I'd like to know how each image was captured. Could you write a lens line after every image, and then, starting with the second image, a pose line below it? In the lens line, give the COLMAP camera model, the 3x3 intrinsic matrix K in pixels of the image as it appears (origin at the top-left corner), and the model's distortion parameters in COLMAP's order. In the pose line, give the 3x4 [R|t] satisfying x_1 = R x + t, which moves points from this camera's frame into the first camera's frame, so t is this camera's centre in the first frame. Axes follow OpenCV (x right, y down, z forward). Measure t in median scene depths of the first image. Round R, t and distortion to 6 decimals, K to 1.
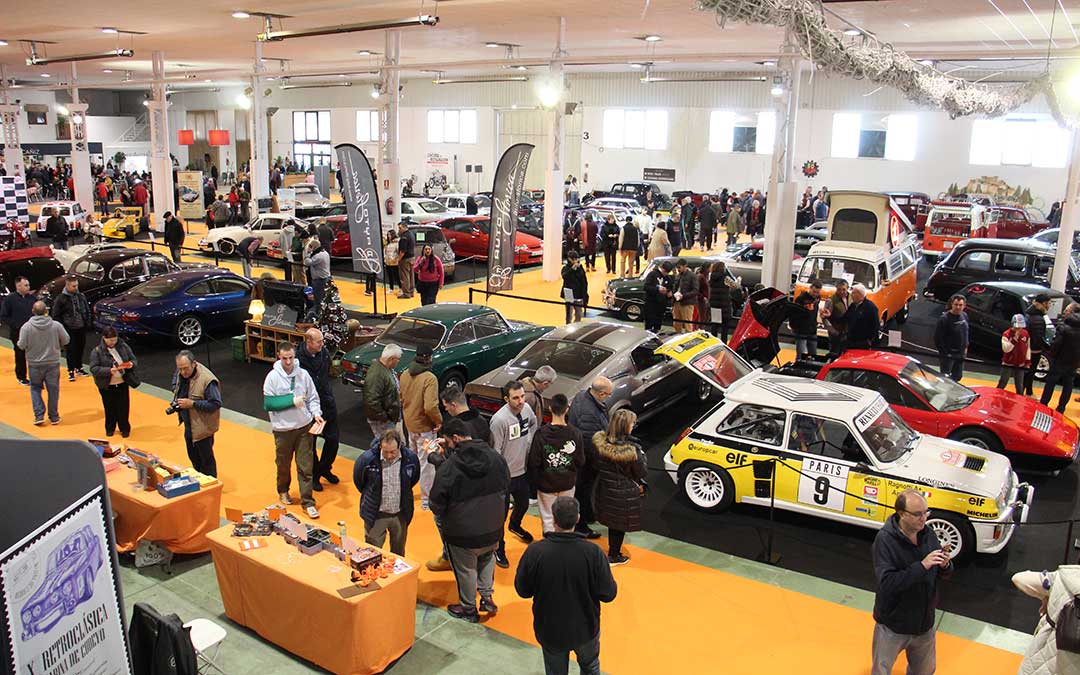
lens RADIAL K [[847.5, 0, 542.4], [0, 847.5, 317.4], [0, 0, 1]] dist [-0.054822, -0.000760]
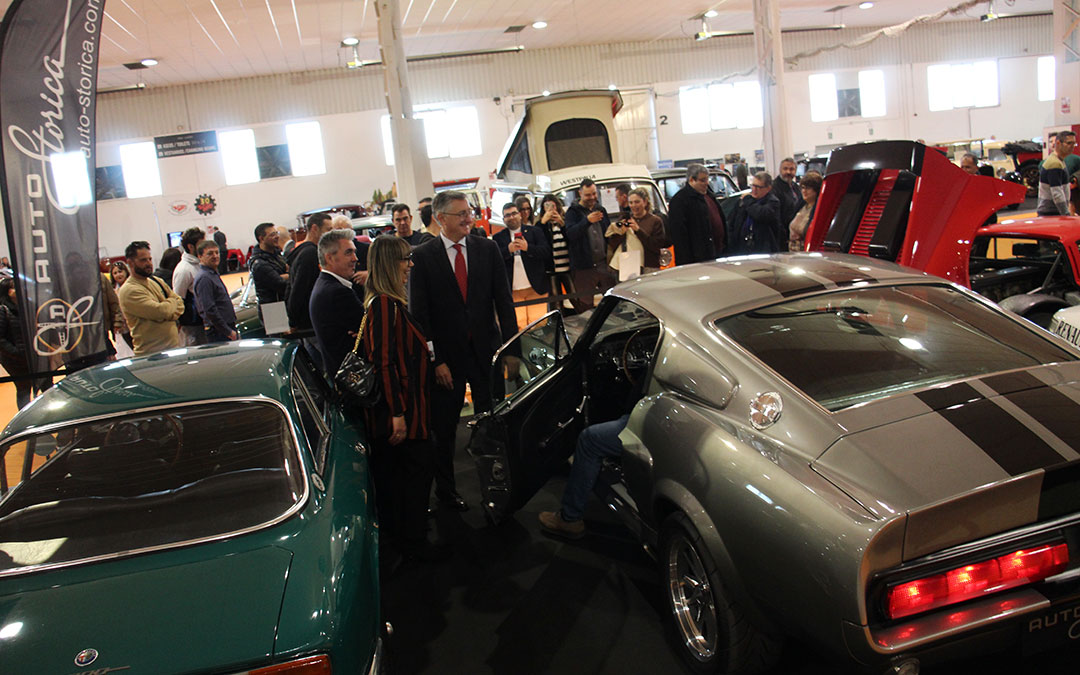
lens RADIAL K [[847.5, 0, 542.4], [0, 847.5, 317.4], [0, 0, 1]] dist [-0.054822, -0.000760]
pose [[0.665112, -0.218477, 0.714068, -0.178358], [0.285992, 0.957861, 0.026684, 0.001080], [-0.689808, 0.186470, 0.699567, 0.579399]]
